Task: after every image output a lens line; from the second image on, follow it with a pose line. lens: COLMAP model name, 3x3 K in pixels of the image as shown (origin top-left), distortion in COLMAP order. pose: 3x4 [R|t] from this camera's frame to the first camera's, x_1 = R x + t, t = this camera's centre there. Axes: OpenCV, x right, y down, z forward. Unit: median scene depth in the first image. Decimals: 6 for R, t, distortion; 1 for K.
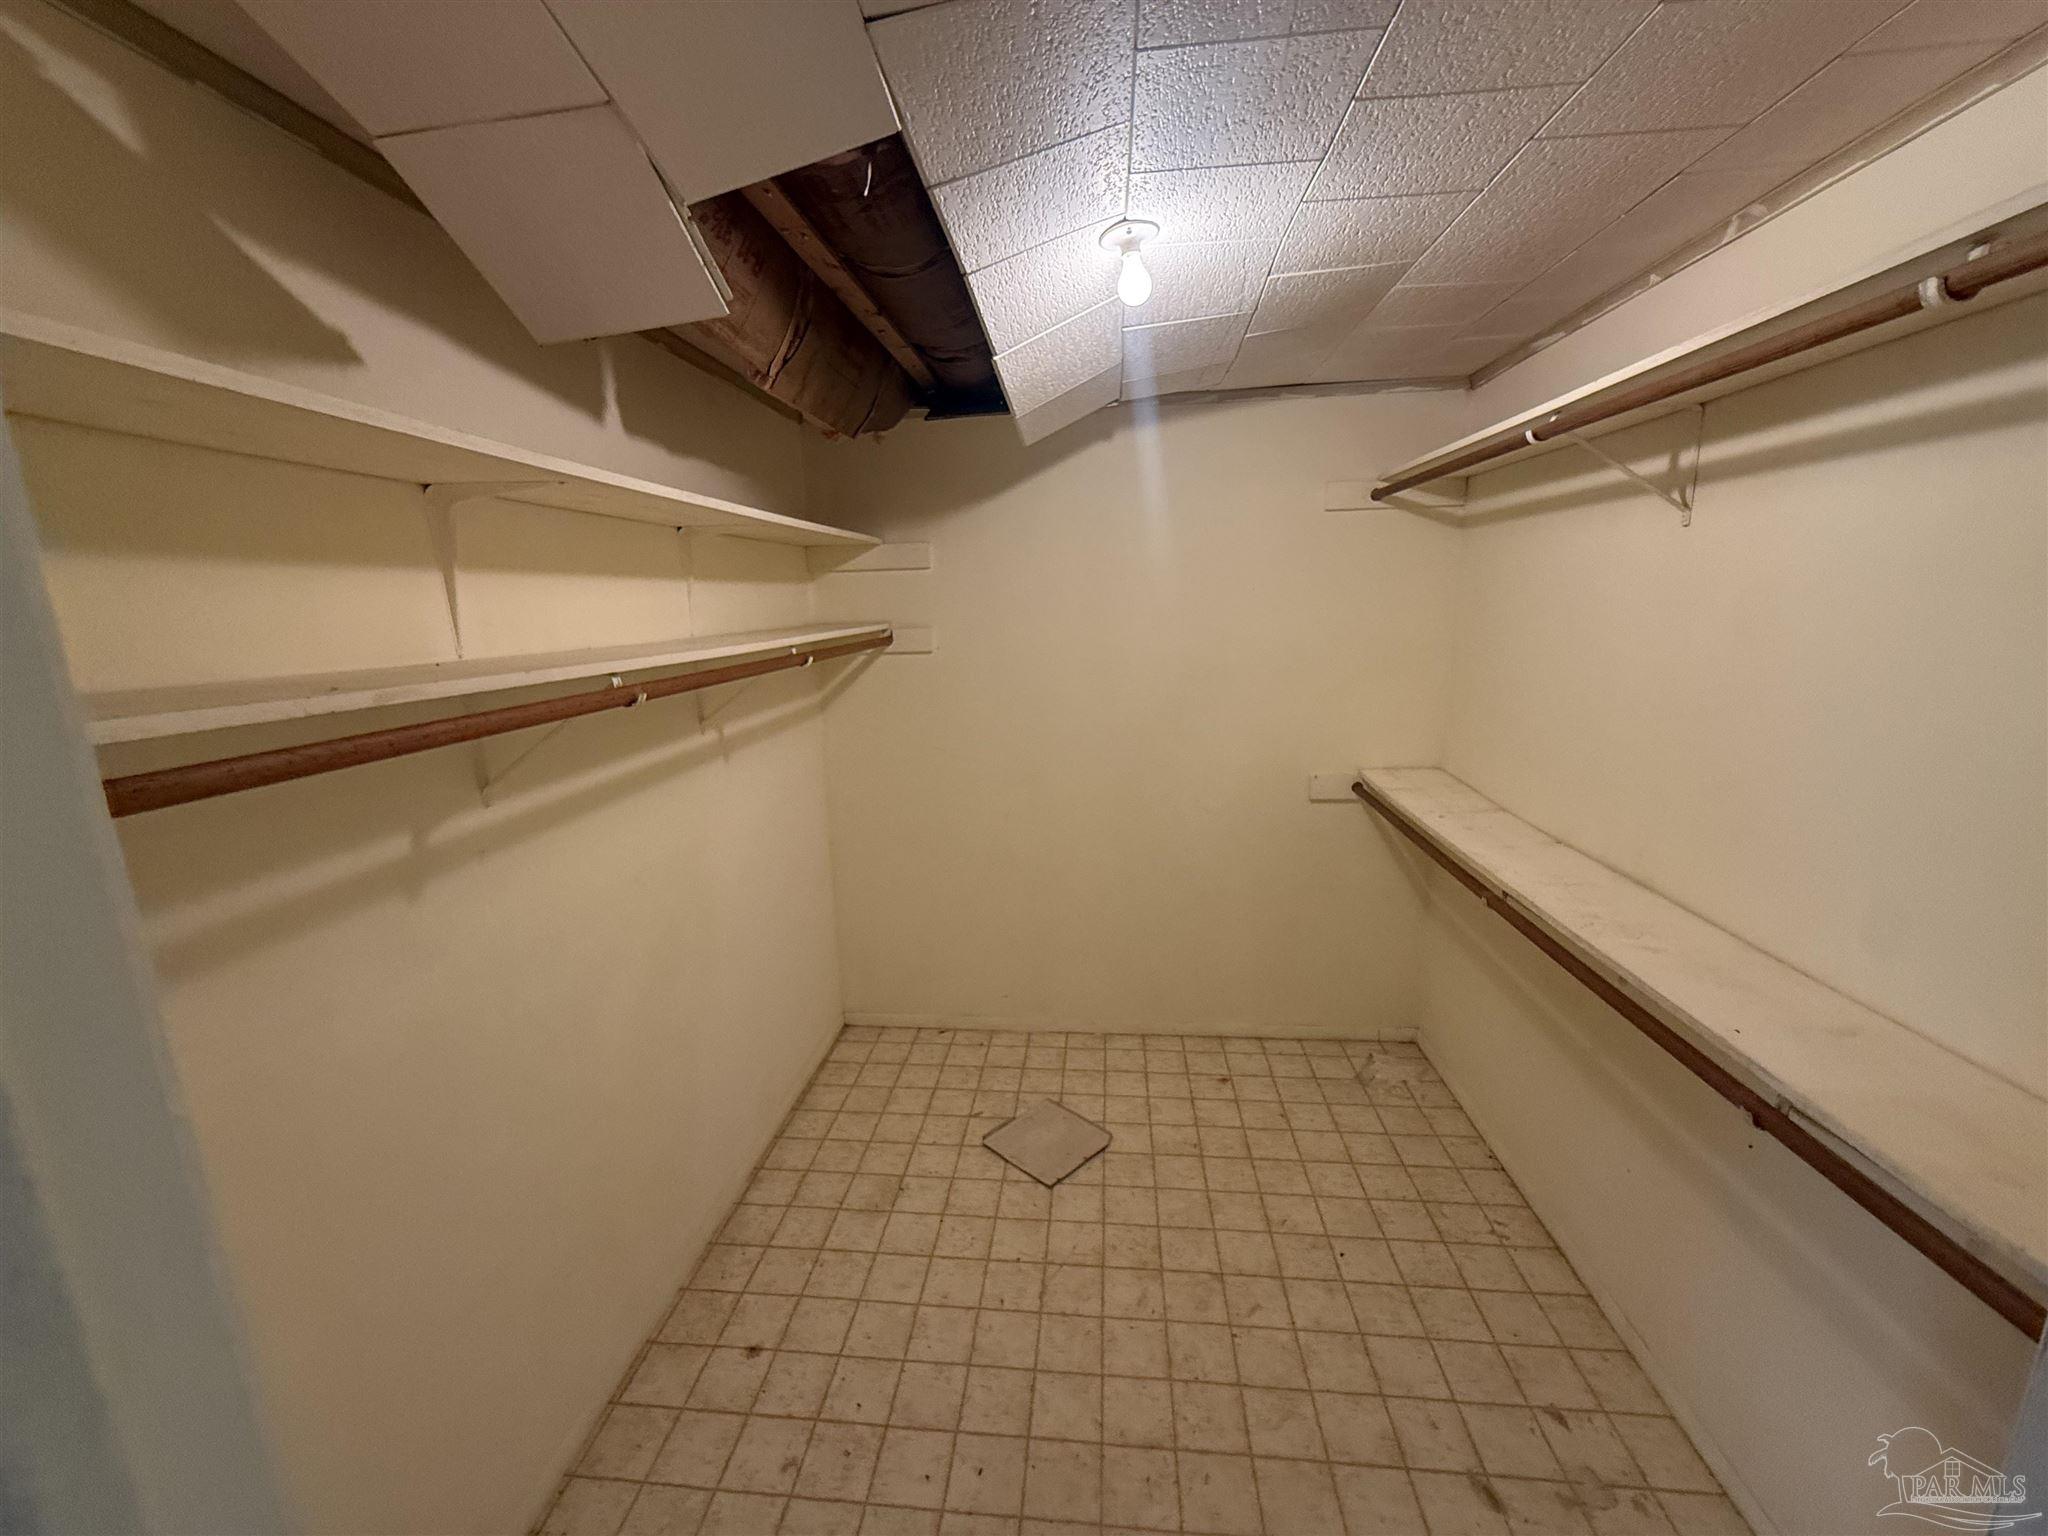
lens RADIAL K [[815.6, 0, 1021.8], [0, 815.6, 773.6], [0, 0, 1]] dist [-0.000464, -0.000499]
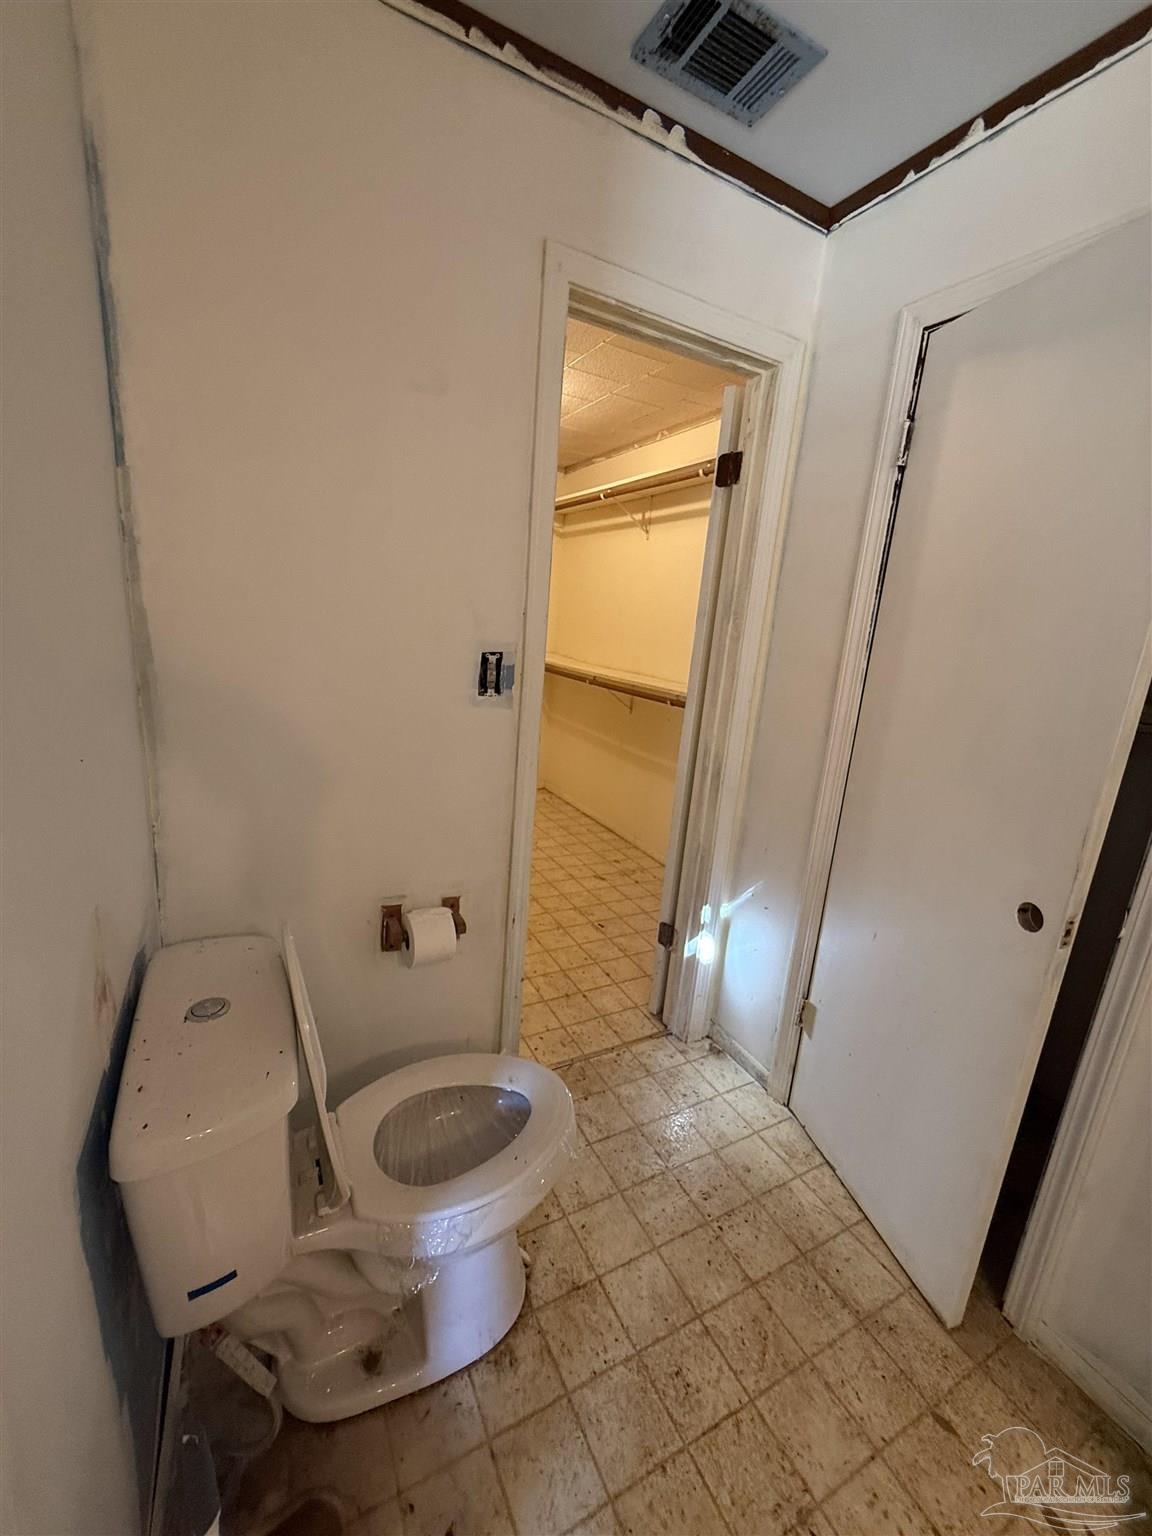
lens RADIAL K [[611.7, 0, 577.5], [0, 611.7, 767.4], [0, 0, 1]] dist [-0.000464, -0.000499]
pose [[0.824507, -0.047740, 0.563834, -0.615376], [0.021902, 0.998380, 0.052505, 0.366091], [-0.565428, -0.030941, 0.824217, -0.631314]]
